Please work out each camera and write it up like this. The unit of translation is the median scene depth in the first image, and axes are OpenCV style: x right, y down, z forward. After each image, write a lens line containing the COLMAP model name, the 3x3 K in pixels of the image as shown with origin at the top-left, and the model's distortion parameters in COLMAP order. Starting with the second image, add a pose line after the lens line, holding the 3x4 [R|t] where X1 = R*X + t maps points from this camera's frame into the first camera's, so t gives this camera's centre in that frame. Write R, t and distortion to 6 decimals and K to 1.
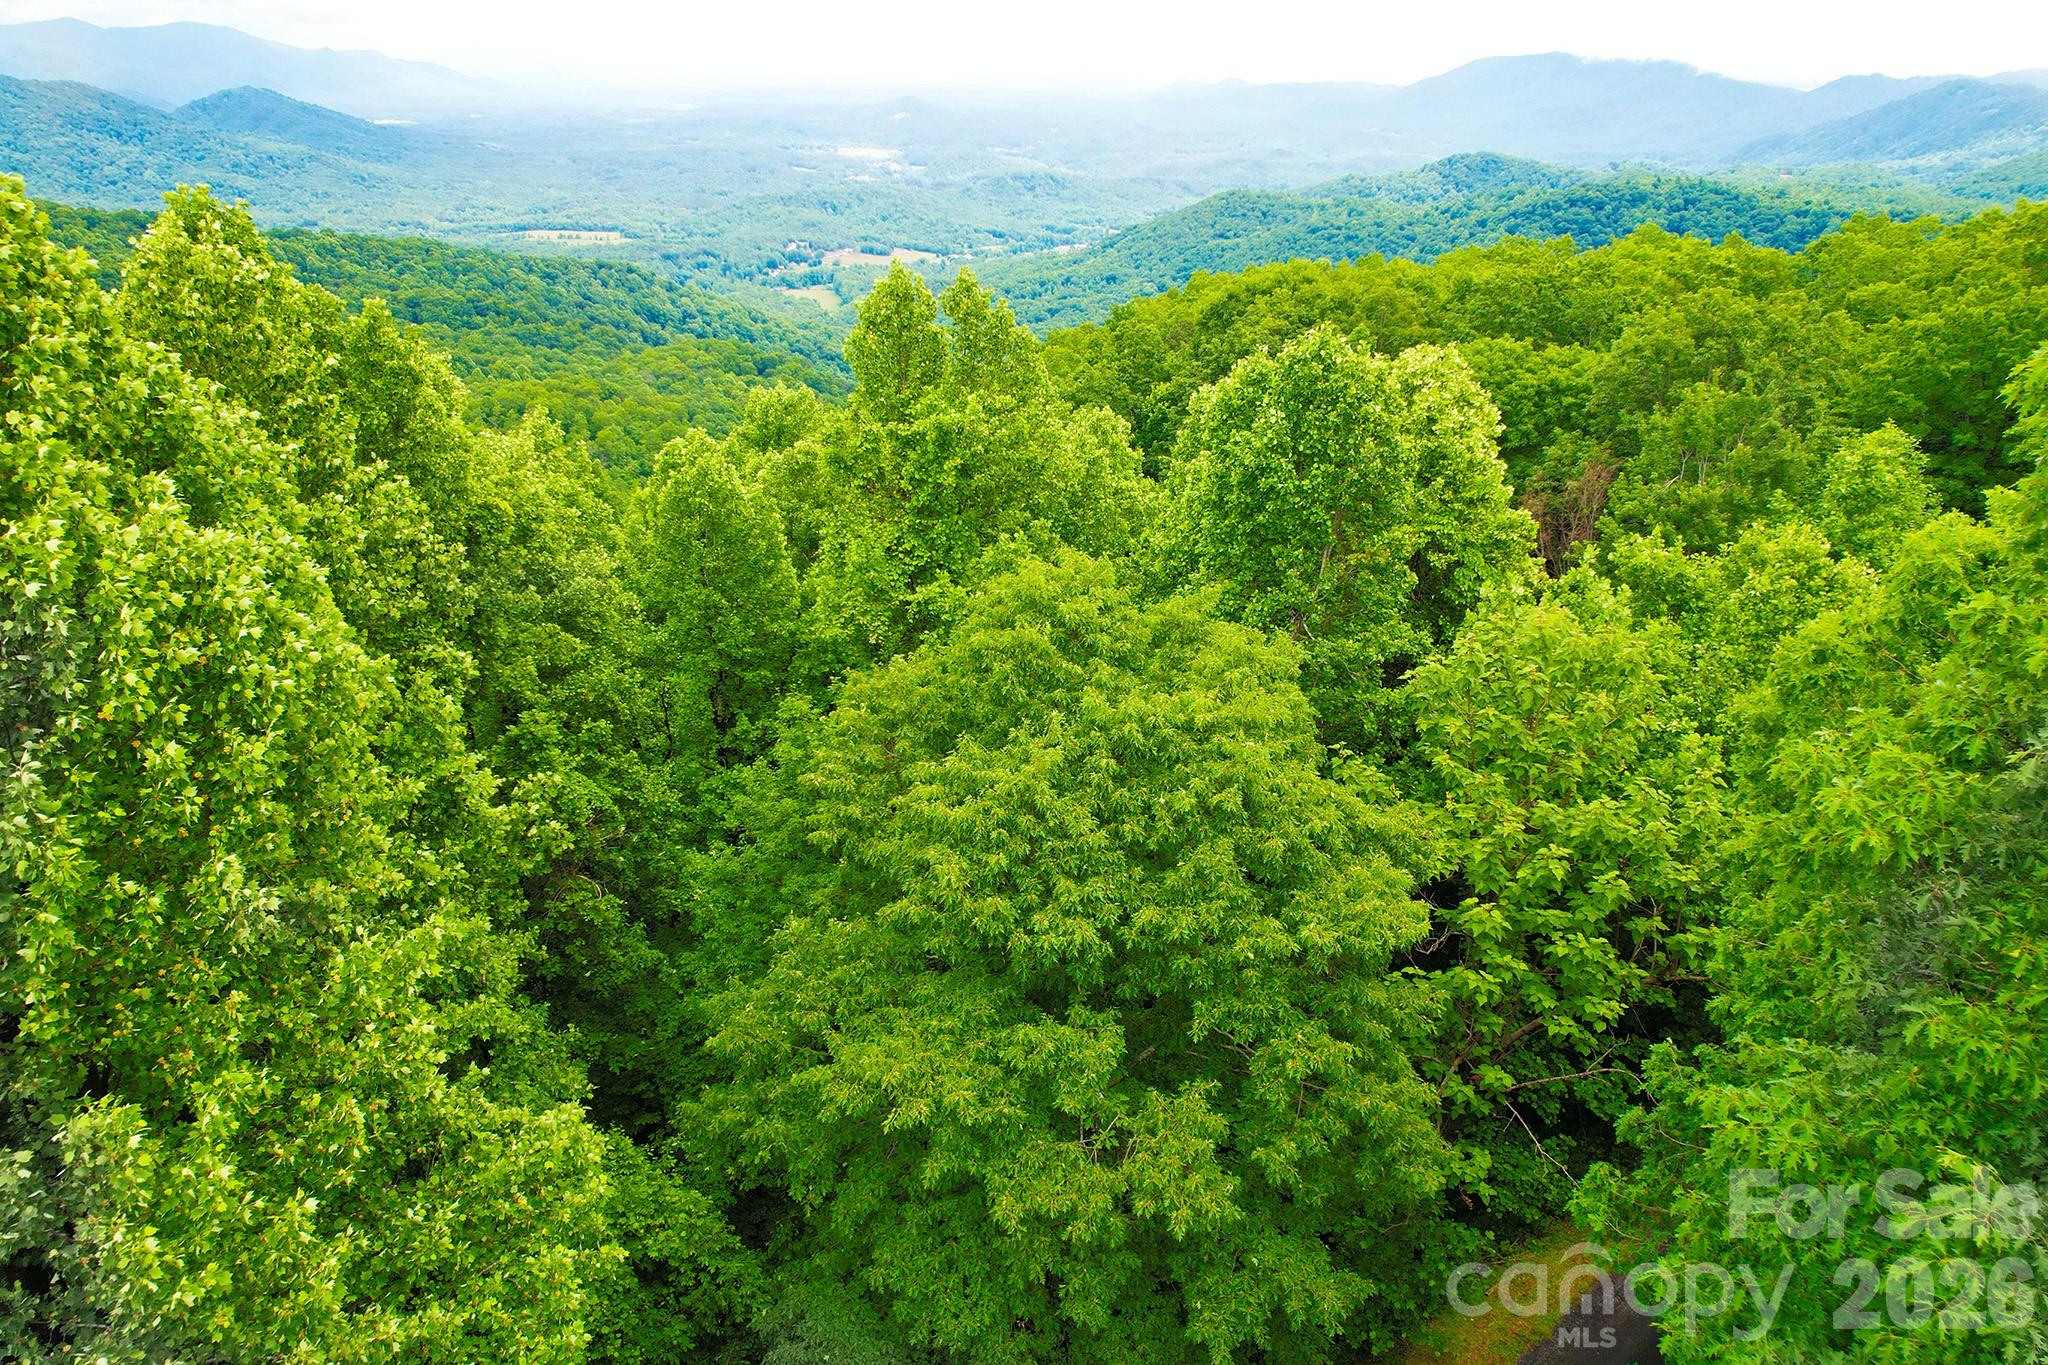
lens RADIAL K [[1272.6, 0, 1011.1], [0, 1272.6, 680.2], [0, 0, 1]] dist [-0.051021, 0.026448]
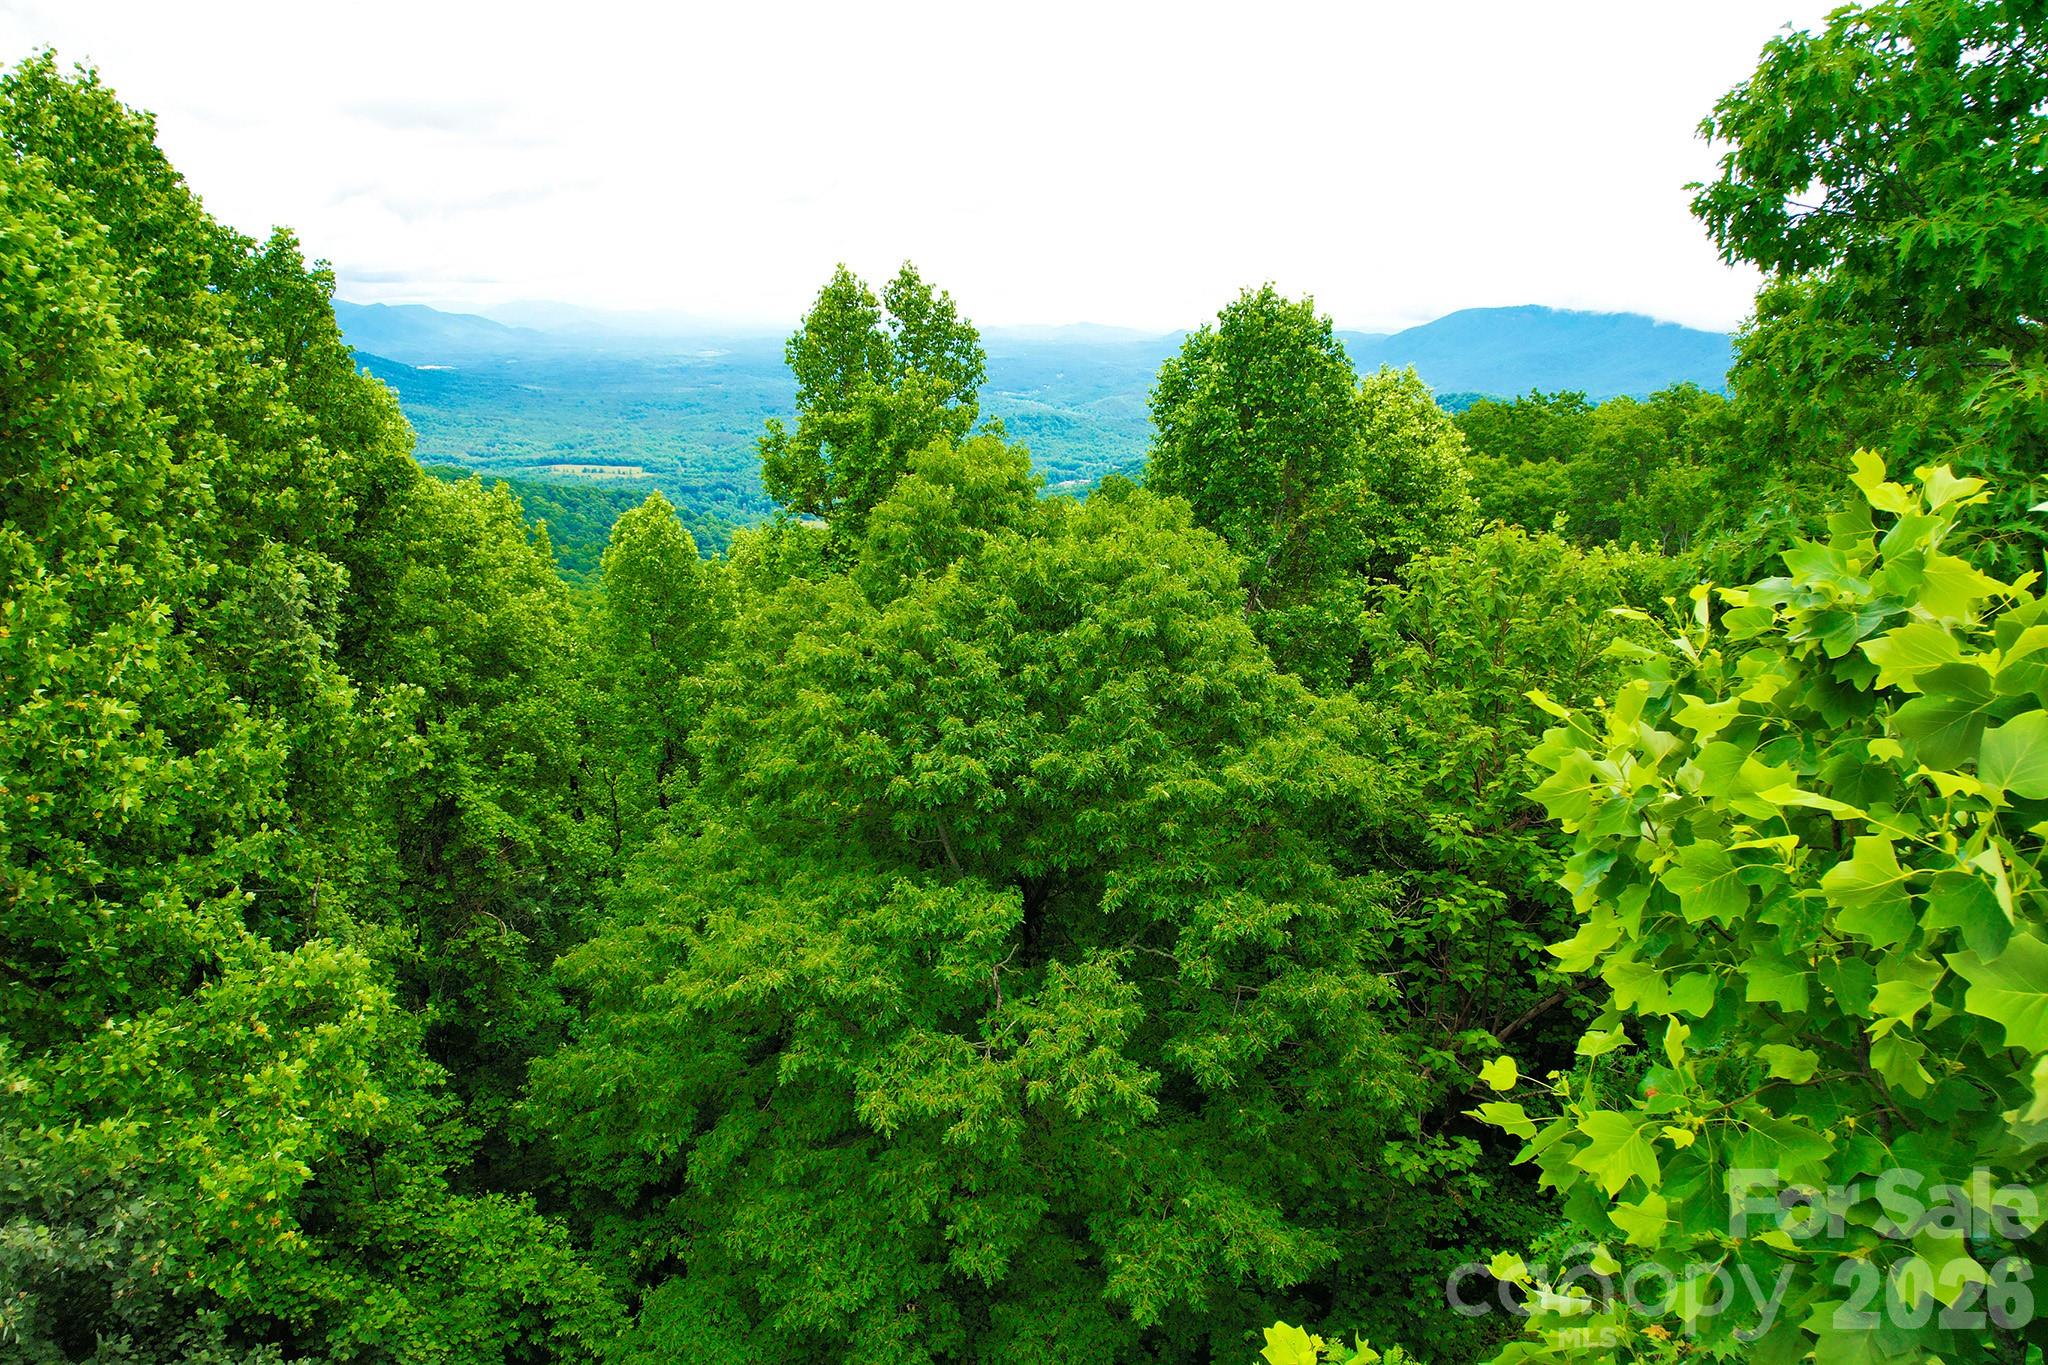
lens RADIAL K [[1272.6, 0, 1011.6], [0, 1272.6, 696.1], [0, 0, 1]] dist [-0.051021, 0.026448]
pose [[0.999984, 0.003349, -0.004560, 0.084600], [-0.004046, 0.986661, -0.162740, 0.278107], [0.003954, 0.162755, 0.986659, 0.136544]]
